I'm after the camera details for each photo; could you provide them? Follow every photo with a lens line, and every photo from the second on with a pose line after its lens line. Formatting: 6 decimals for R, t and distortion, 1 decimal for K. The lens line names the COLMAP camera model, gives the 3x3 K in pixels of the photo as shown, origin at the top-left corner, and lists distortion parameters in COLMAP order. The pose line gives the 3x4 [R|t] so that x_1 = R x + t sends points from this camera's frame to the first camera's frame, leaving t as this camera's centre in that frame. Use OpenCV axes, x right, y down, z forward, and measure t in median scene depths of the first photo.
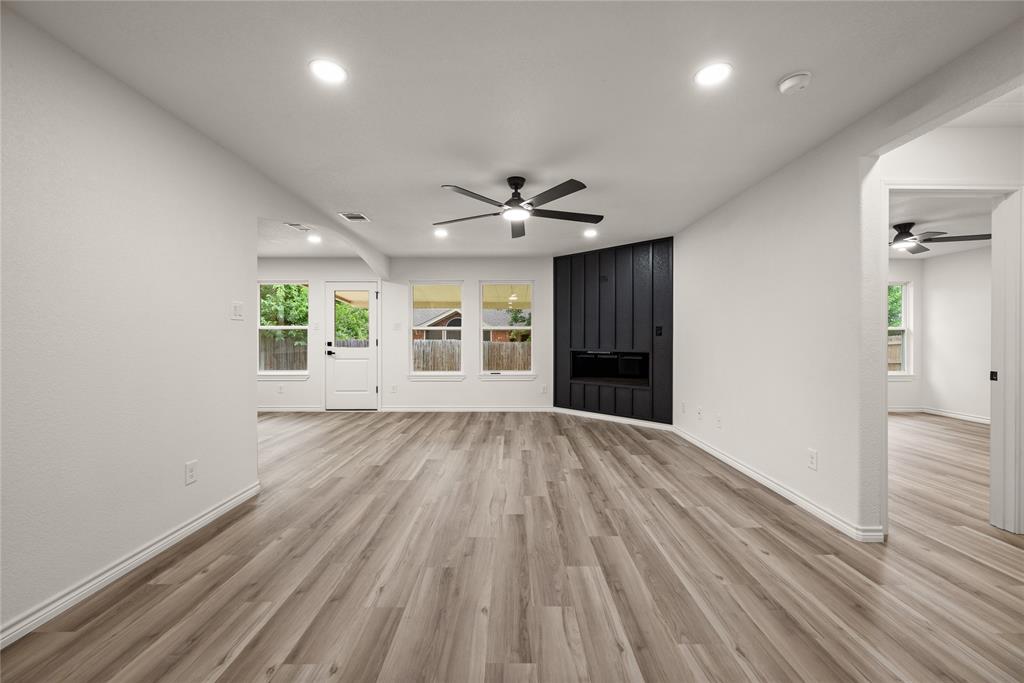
lens RADIAL K [[406.7, 0, 512.0], [0, 406.7, 341.5], [0, 0, 1]] dist [-0.001056, 0.000194]
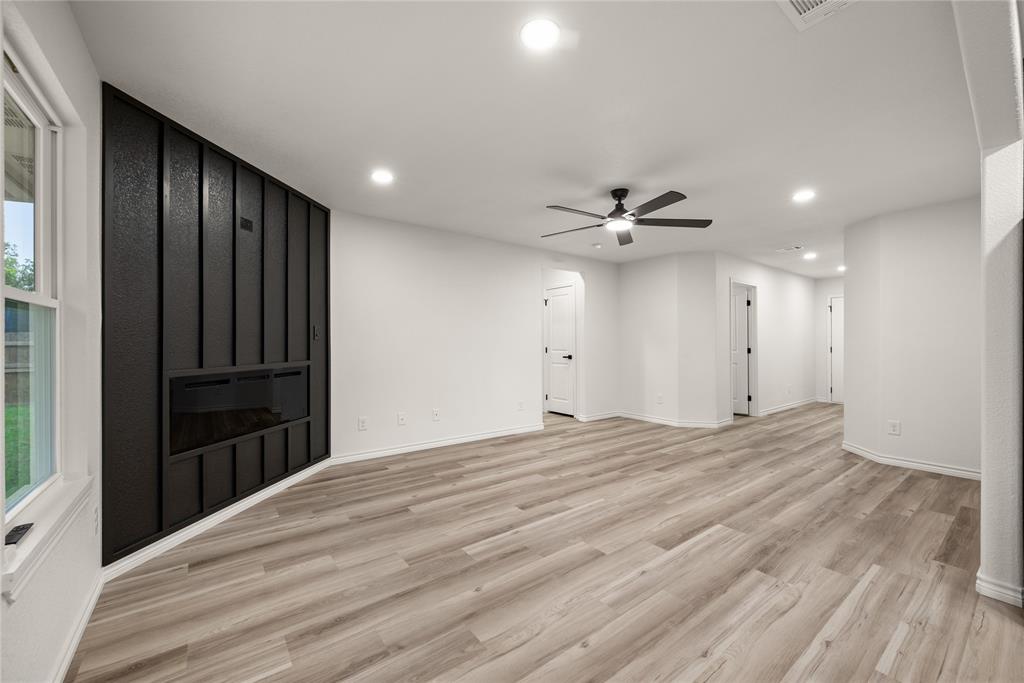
lens RADIAL K [[406.7, 0, 512.0], [0, 406.7, 341.5], [0, 0, 1]] dist [-0.001056, 0.000194]
pose [[-0.607944, 0.000615, 0.793980, -0.701138], [0.006487, 0.999970, 0.004193, -0.020840], [-0.793954, 0.007700, -0.607930, 1.997656]]
